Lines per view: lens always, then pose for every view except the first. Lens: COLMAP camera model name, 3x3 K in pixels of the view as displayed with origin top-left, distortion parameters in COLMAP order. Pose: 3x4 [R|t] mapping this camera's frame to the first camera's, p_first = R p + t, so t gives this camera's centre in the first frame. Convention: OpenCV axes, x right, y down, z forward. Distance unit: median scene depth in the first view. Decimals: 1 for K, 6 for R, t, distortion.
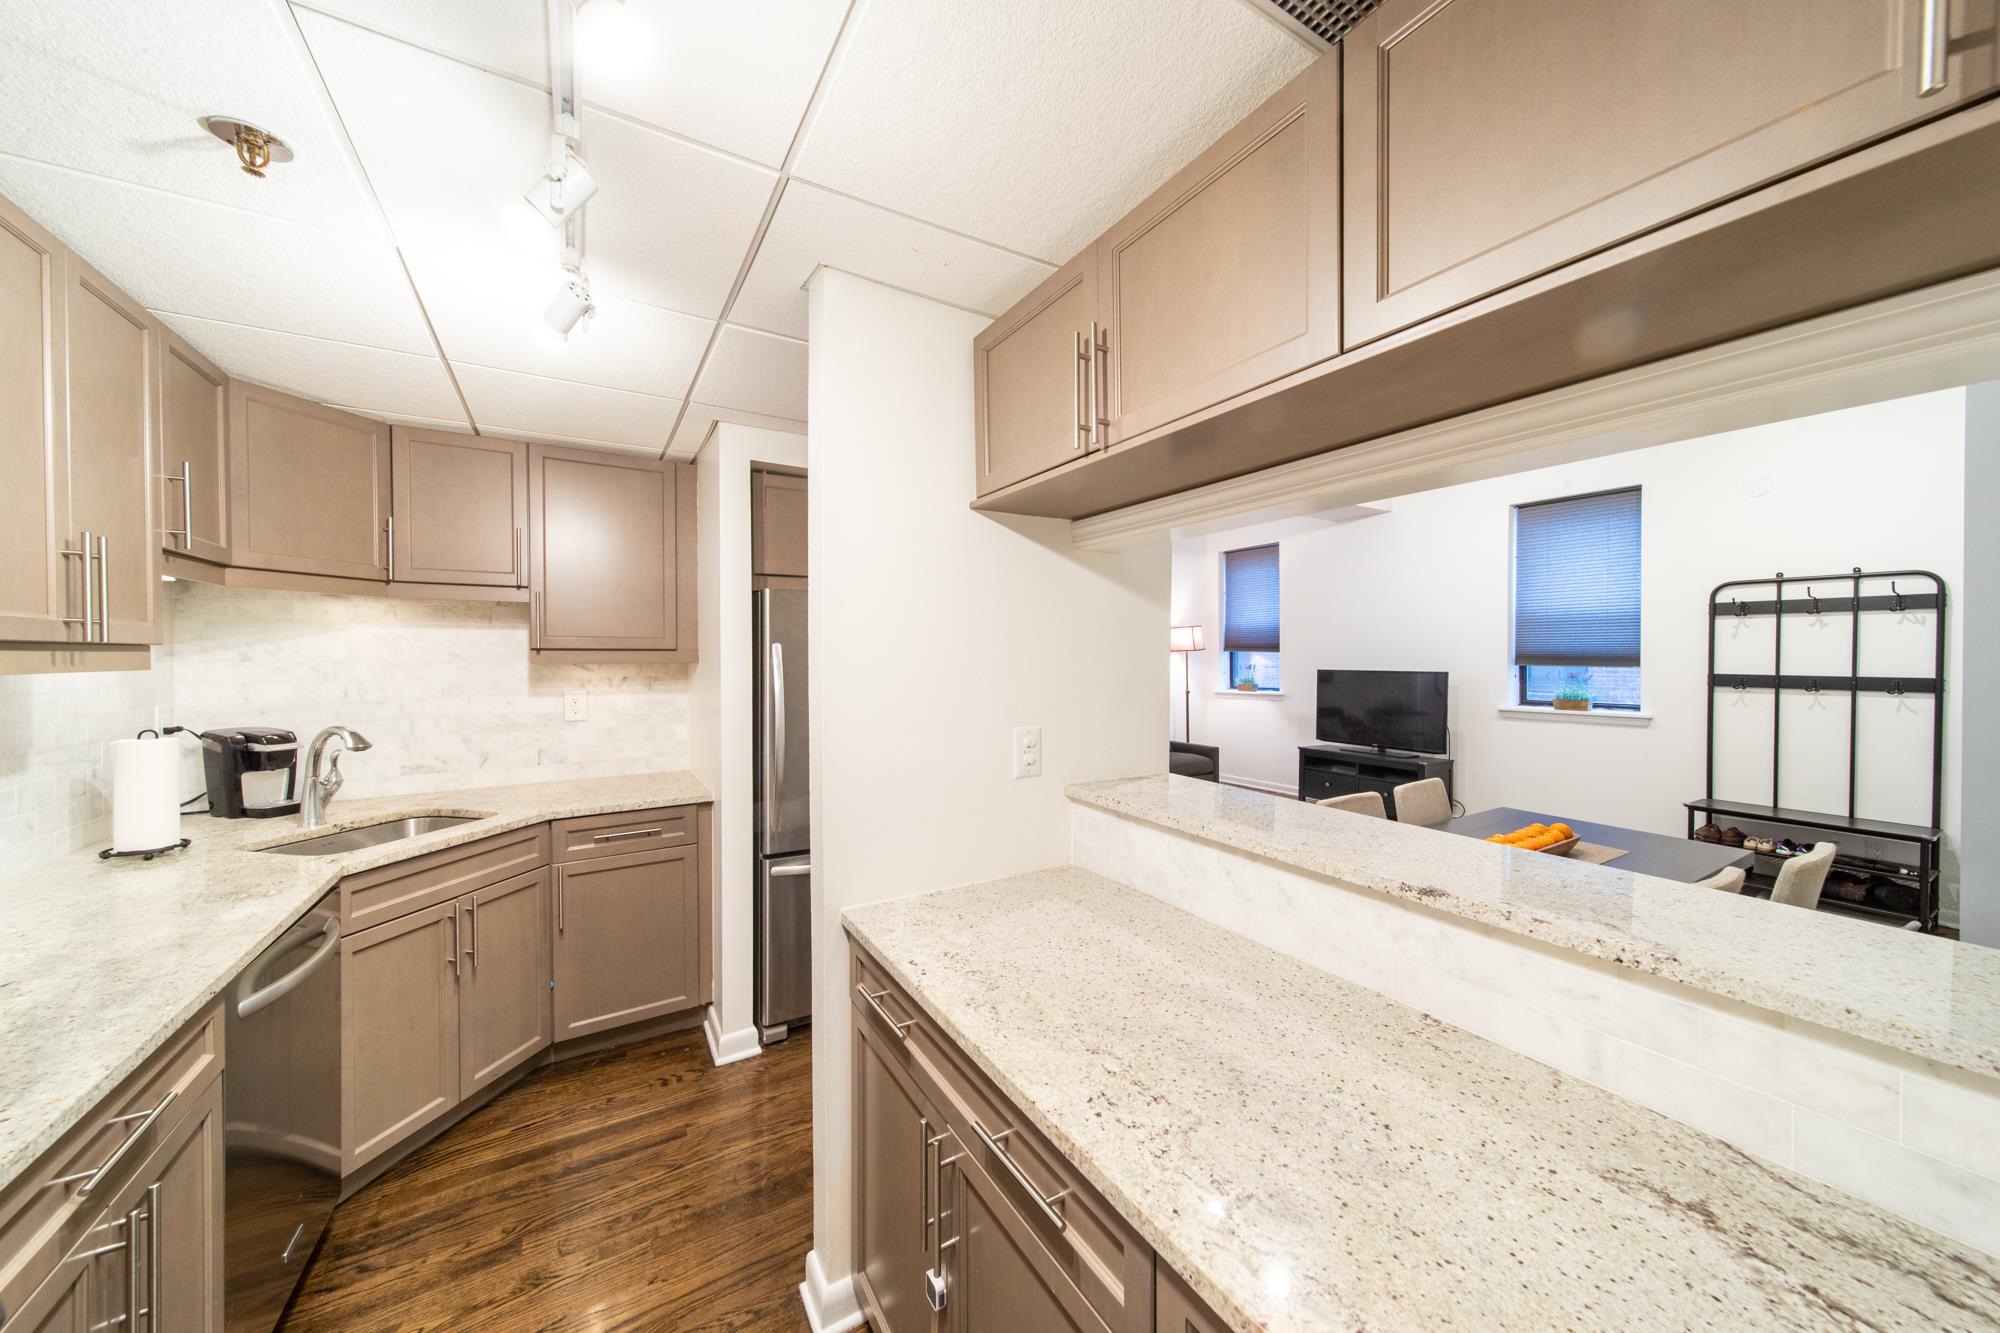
lens RADIAL K [[687.2, 0, 993.2], [0, 687.2, 664.0], [0, 0, 1]] dist [0.005685, 0.000027]
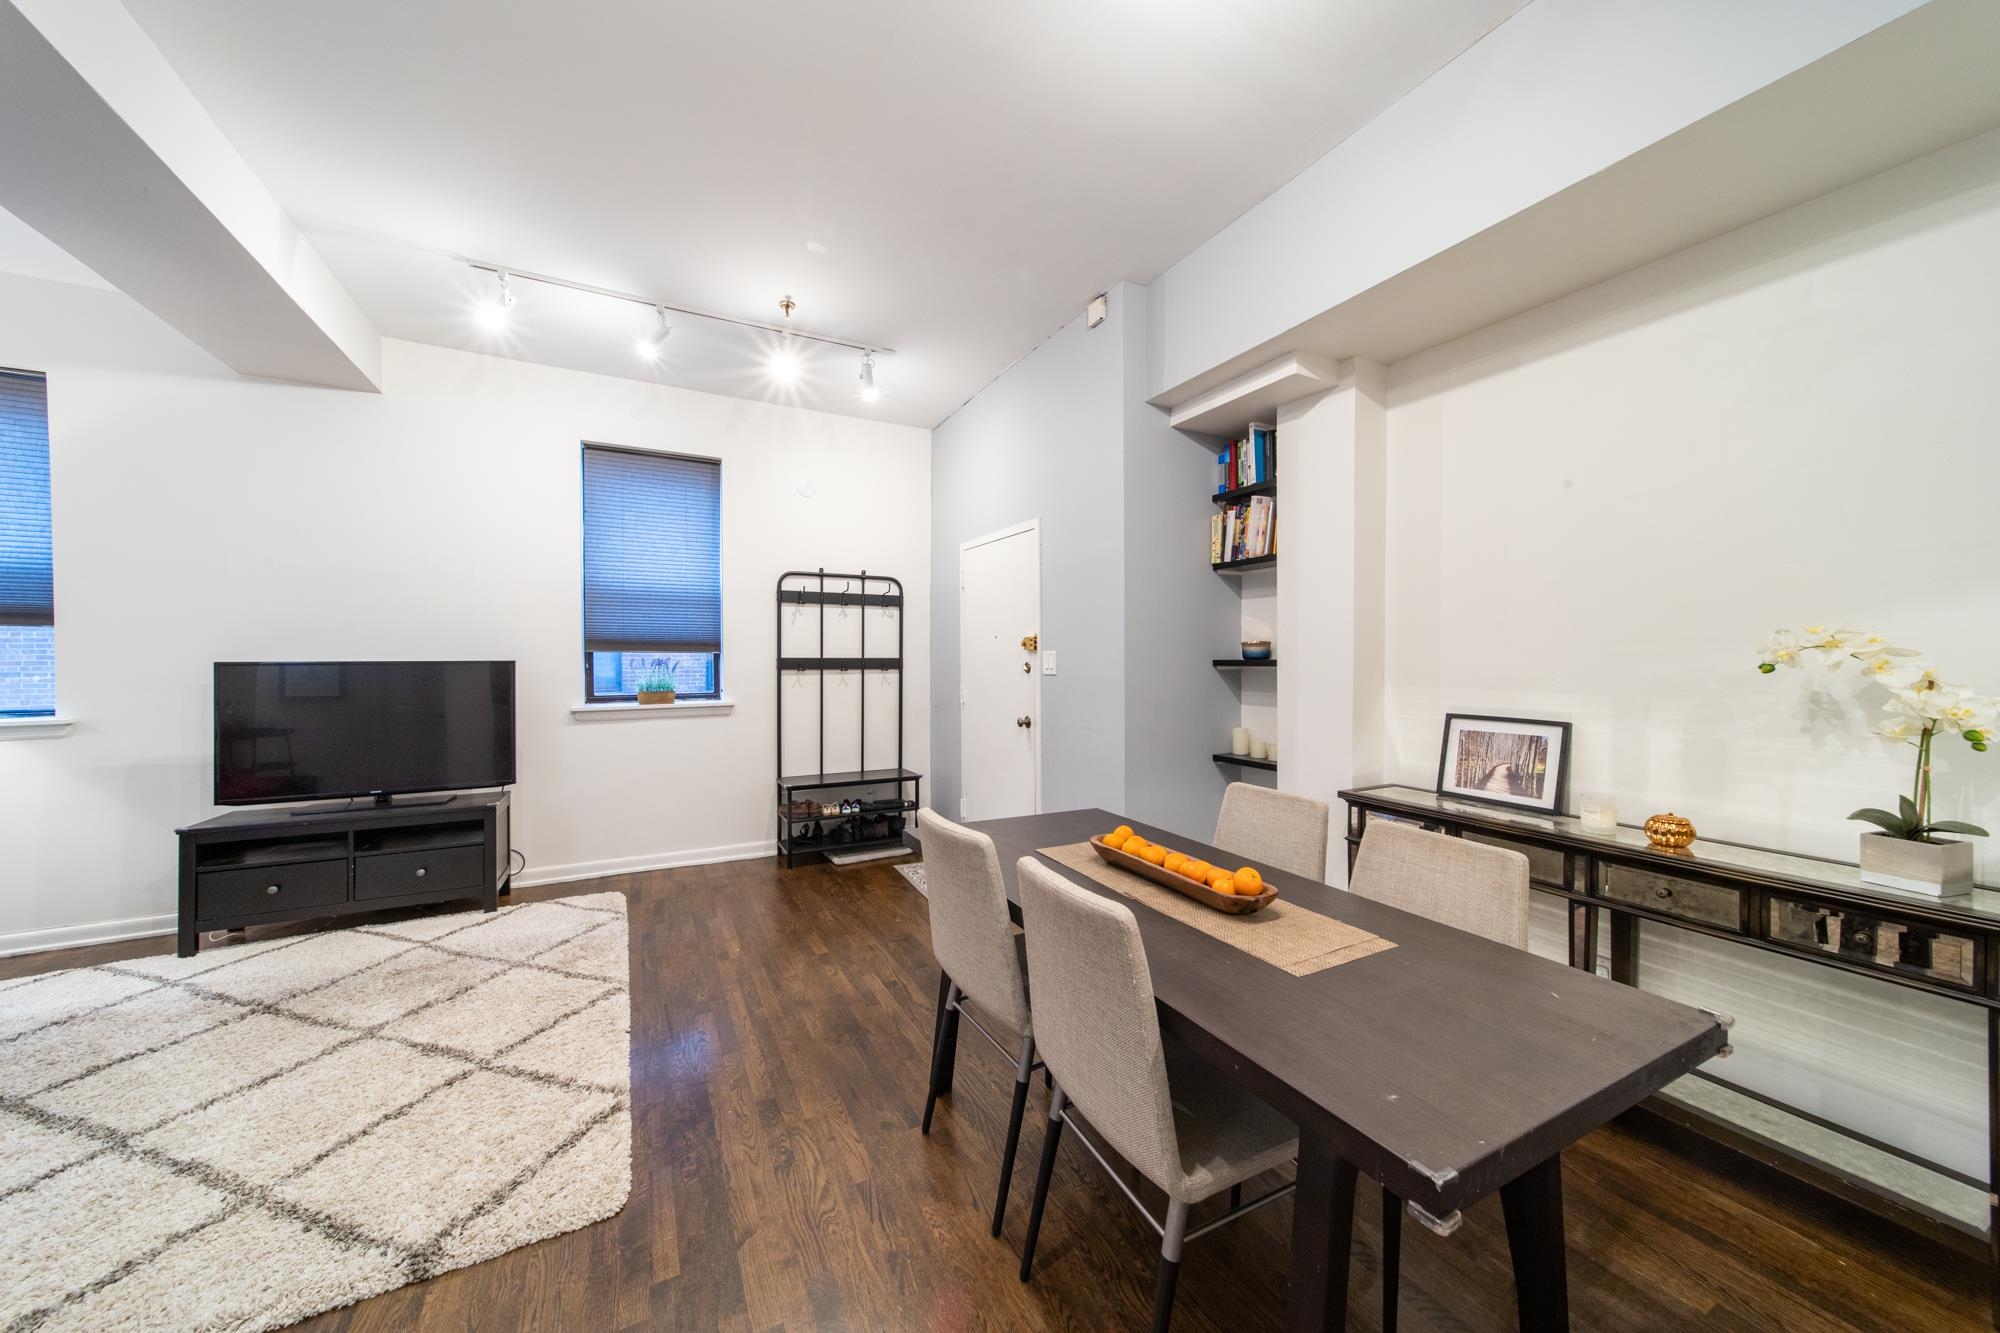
lens RADIAL K [[687.2, 0, 993.2], [0, 687.2, 664.0], [0, 0, 1]] dist [0.005685, 0.000027]
pose [[0.059502, -0.005142, 0.998215, 0.021742], [0.017036, 0.999846, 0.004135, 0.024606], [-0.998083, 0.016759, 0.059580, 0.612308]]
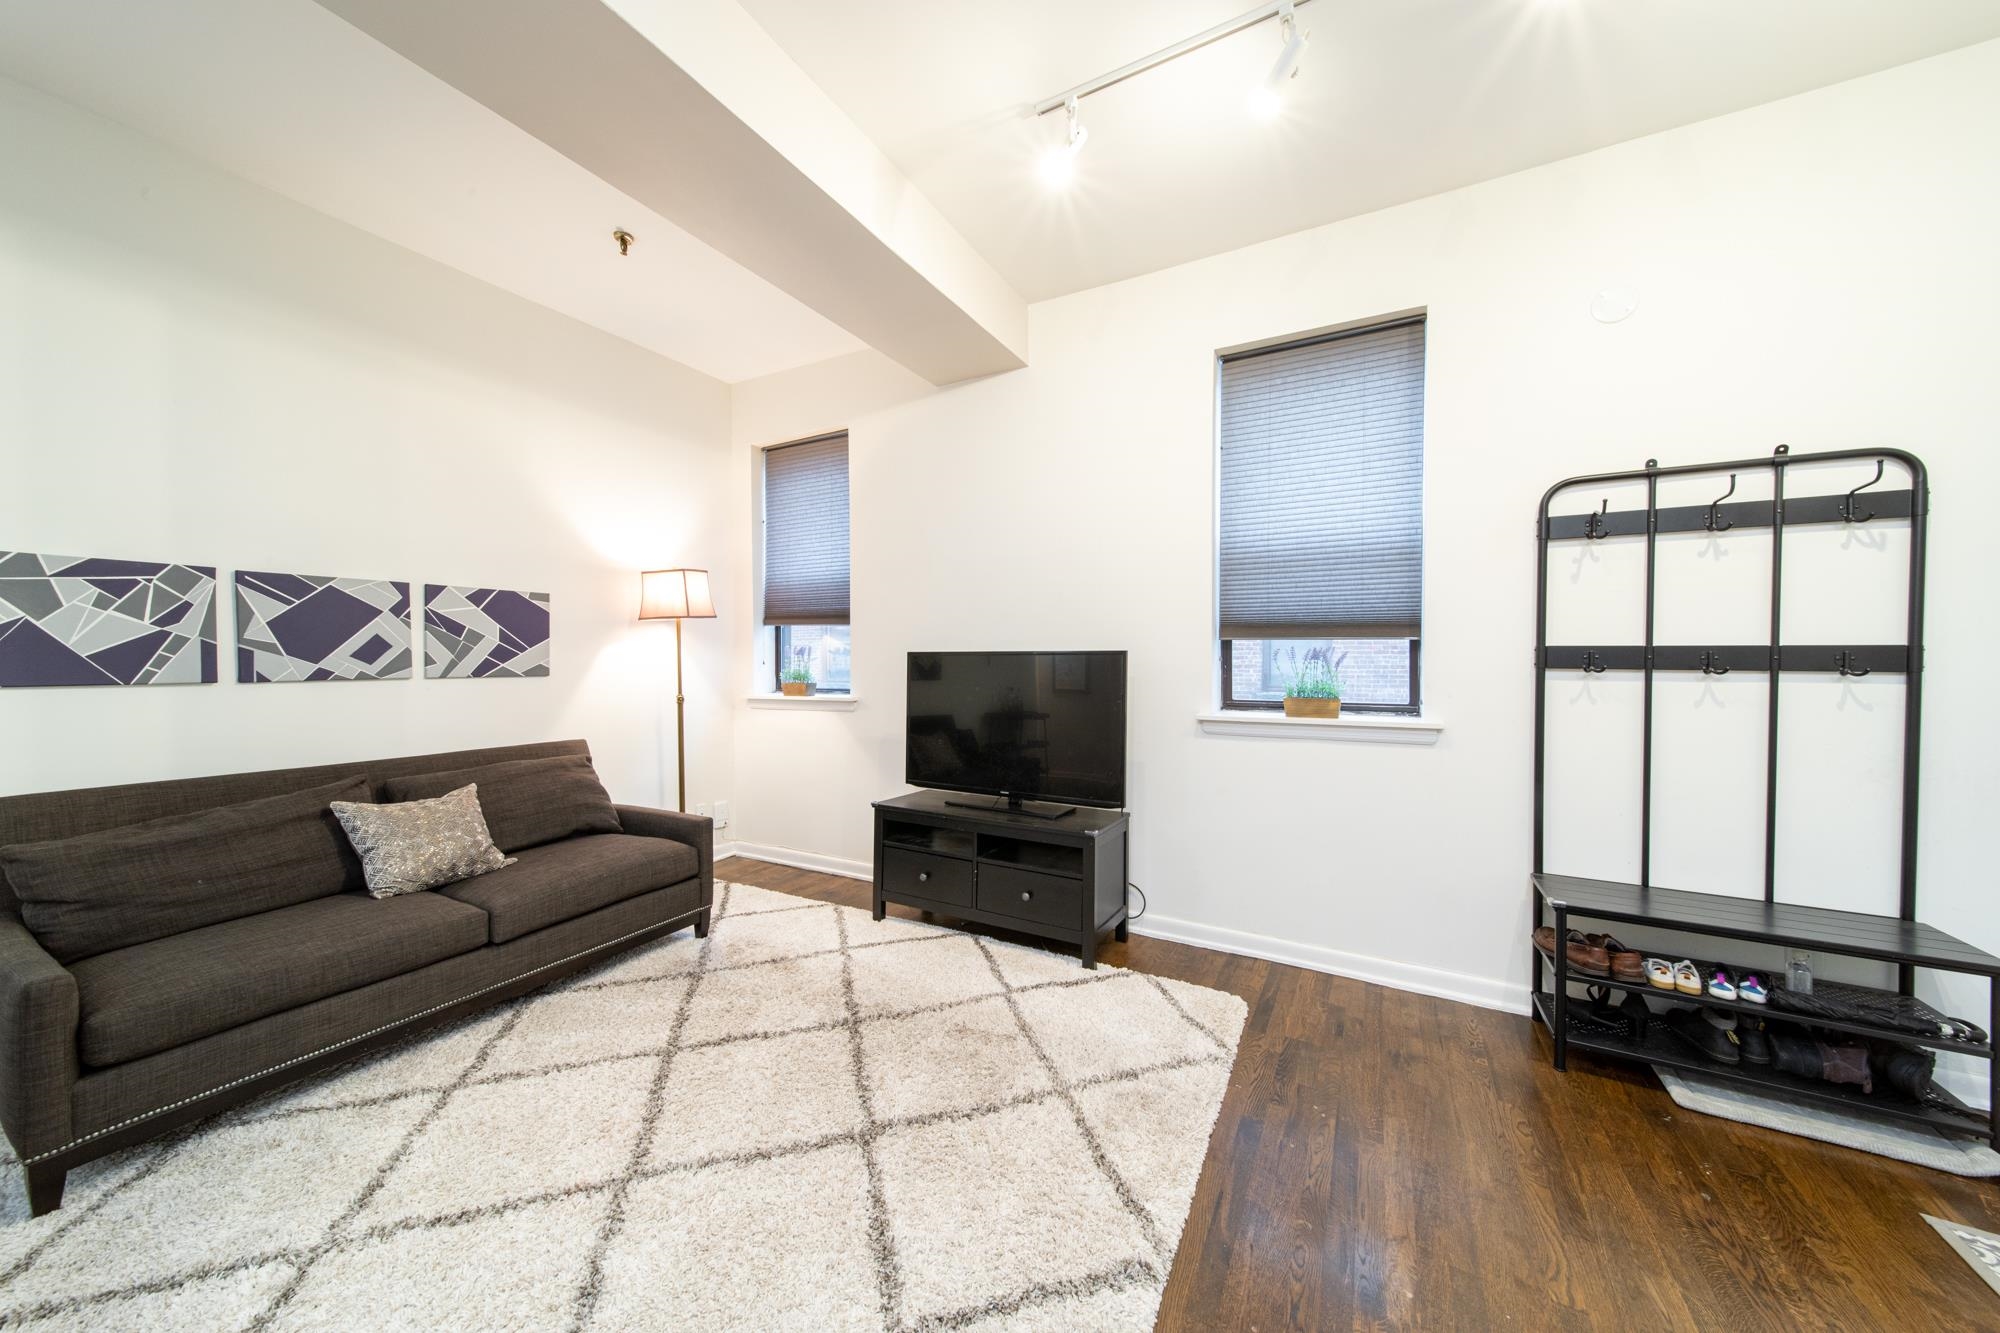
lens RADIAL K [[687.2, 0, 993.2], [0, 687.2, 664.0], [0, 0, 1]] dist [0.005685, 0.000027]
pose [[0.864871, -0.001840, 0.501992, 0.382313], [0.004051, 0.999986, -0.003315, 0.028403], [-0.501979, 0.004901, 0.864866, 0.739427]]
